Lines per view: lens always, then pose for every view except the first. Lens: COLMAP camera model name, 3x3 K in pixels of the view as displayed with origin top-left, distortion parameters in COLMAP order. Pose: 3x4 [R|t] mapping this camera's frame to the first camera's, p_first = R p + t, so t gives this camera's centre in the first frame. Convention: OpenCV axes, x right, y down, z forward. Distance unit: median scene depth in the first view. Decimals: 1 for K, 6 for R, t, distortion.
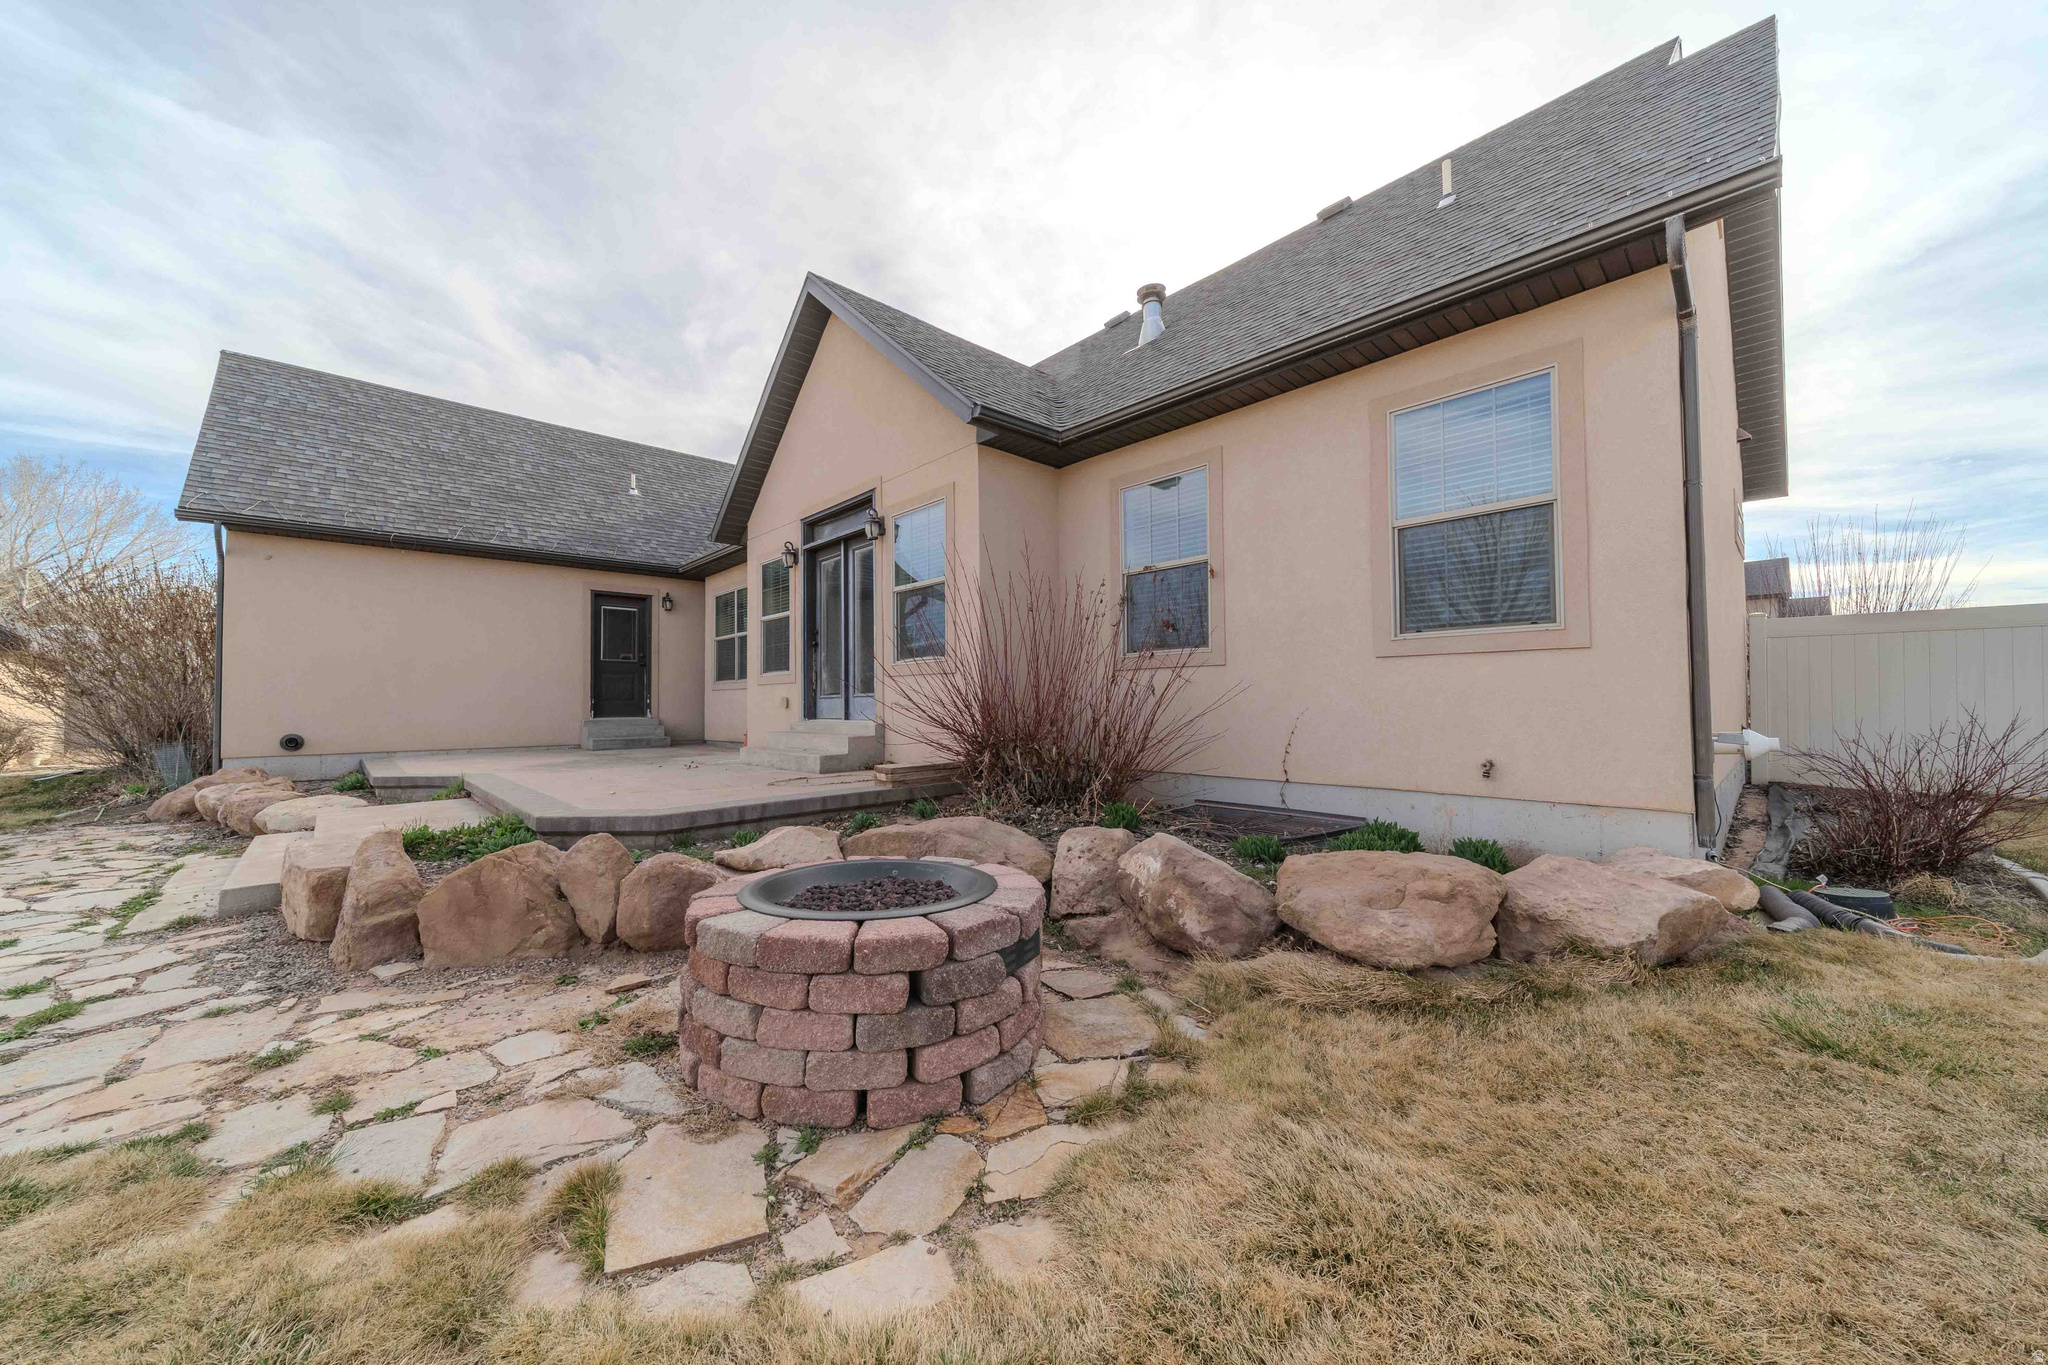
lens RADIAL K [[718.0, 0, 1011.3], [0, 718.0, 687.1], [0, 0, 1]] dist [0.007296, -0.000208]
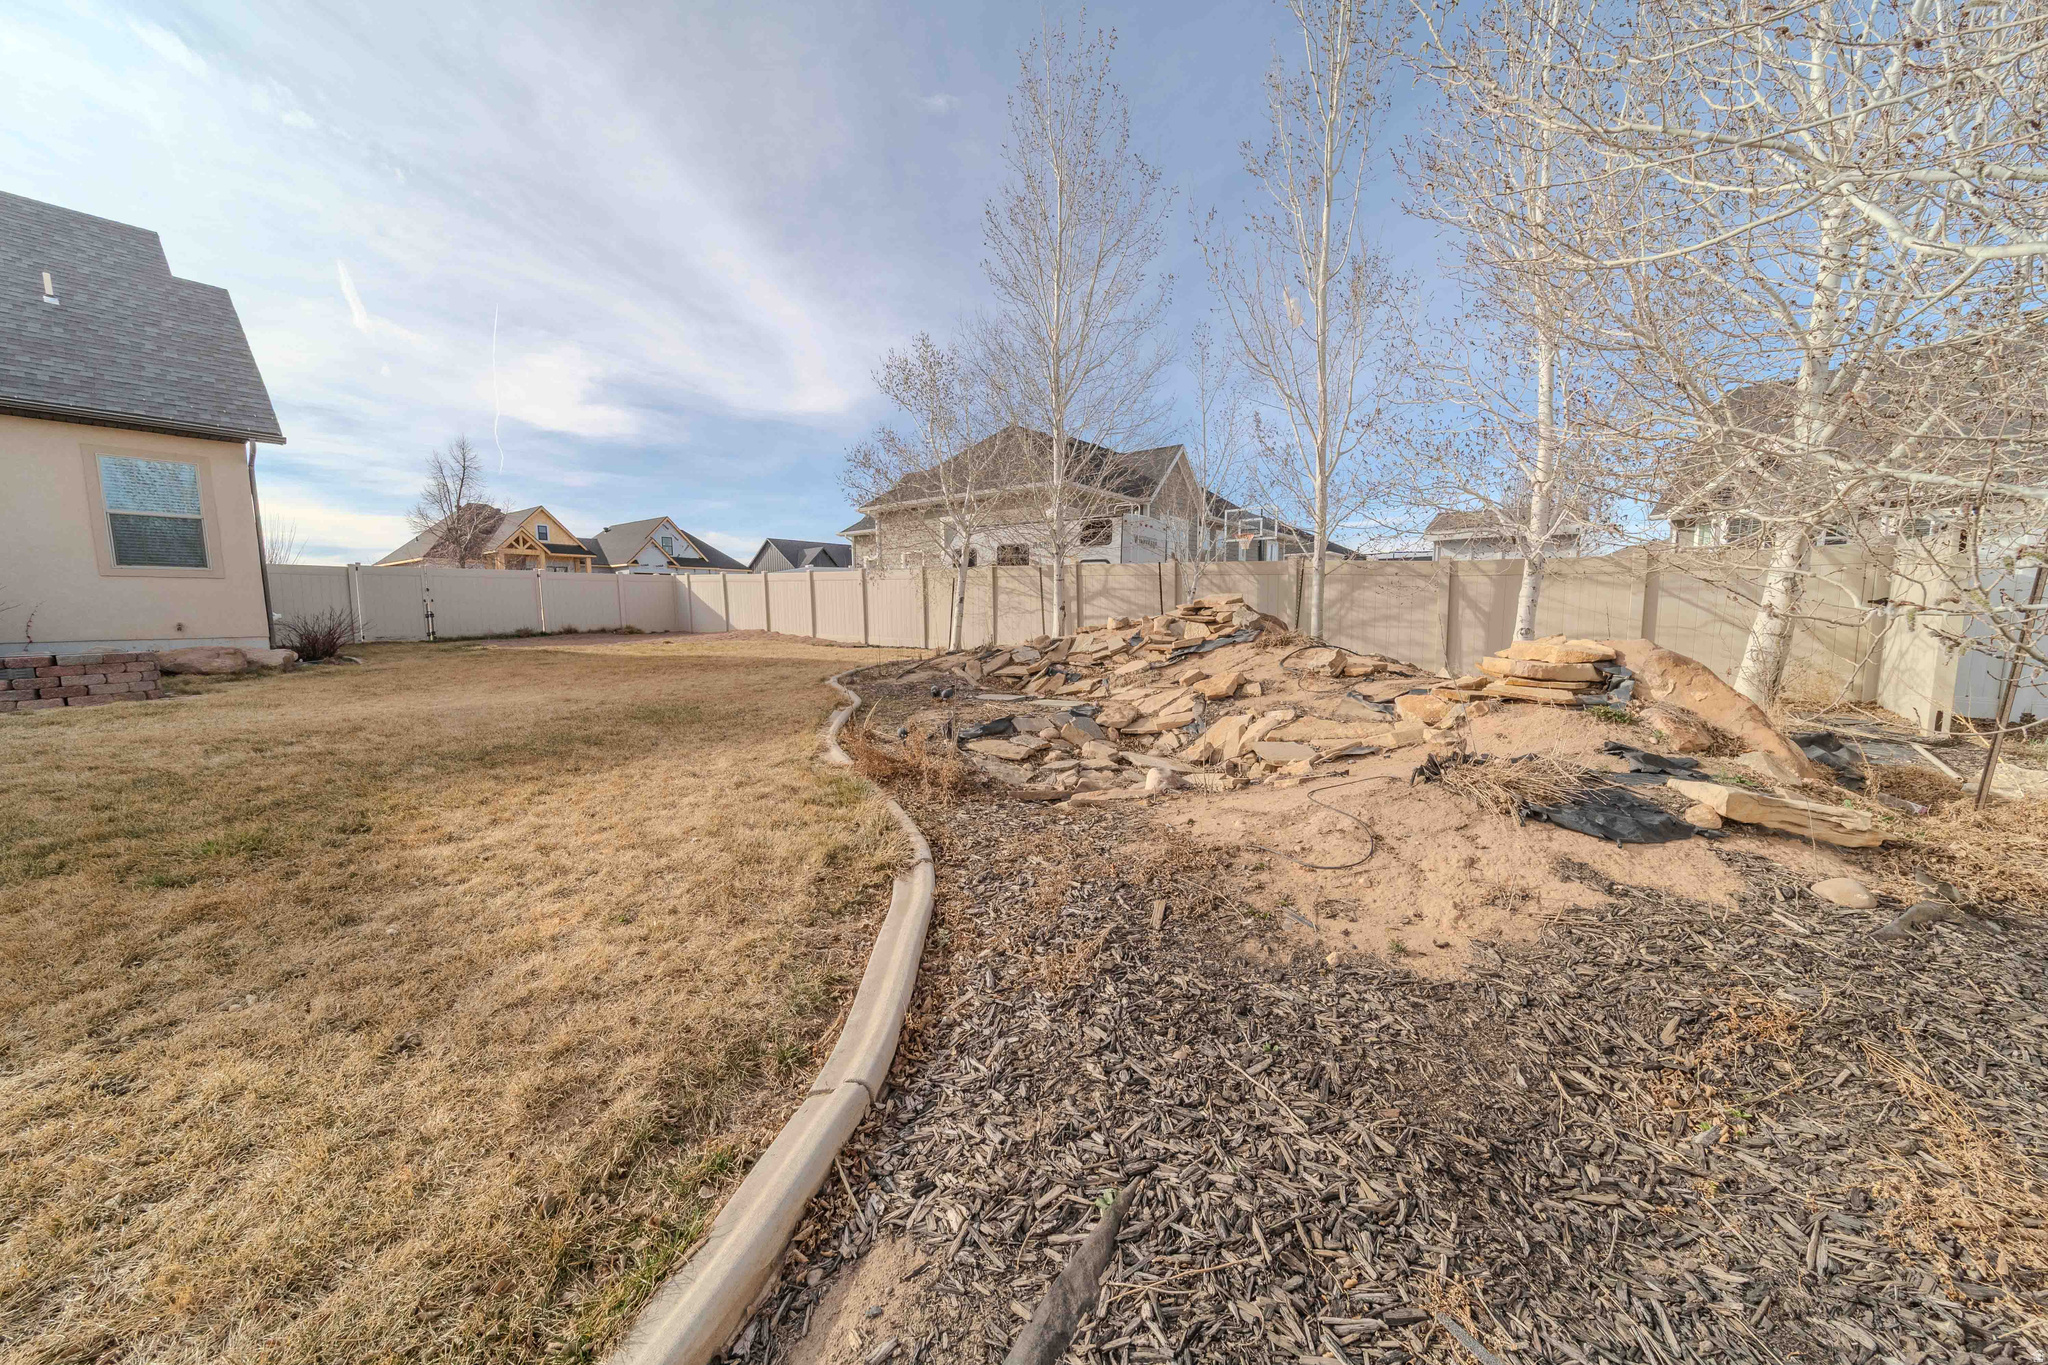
lens RADIAL K [[718.0, 0, 1011.3], [0, 718.0, 687.1], [0, 0, 1]] dist [0.007296, -0.000208]
pose [[-0.187974, -0.112095, 0.975756, -1.961650], [-0.017276, 0.993690, 0.110827, -0.003295], [-0.982022, 0.003975, -0.188724, -1.085833]]
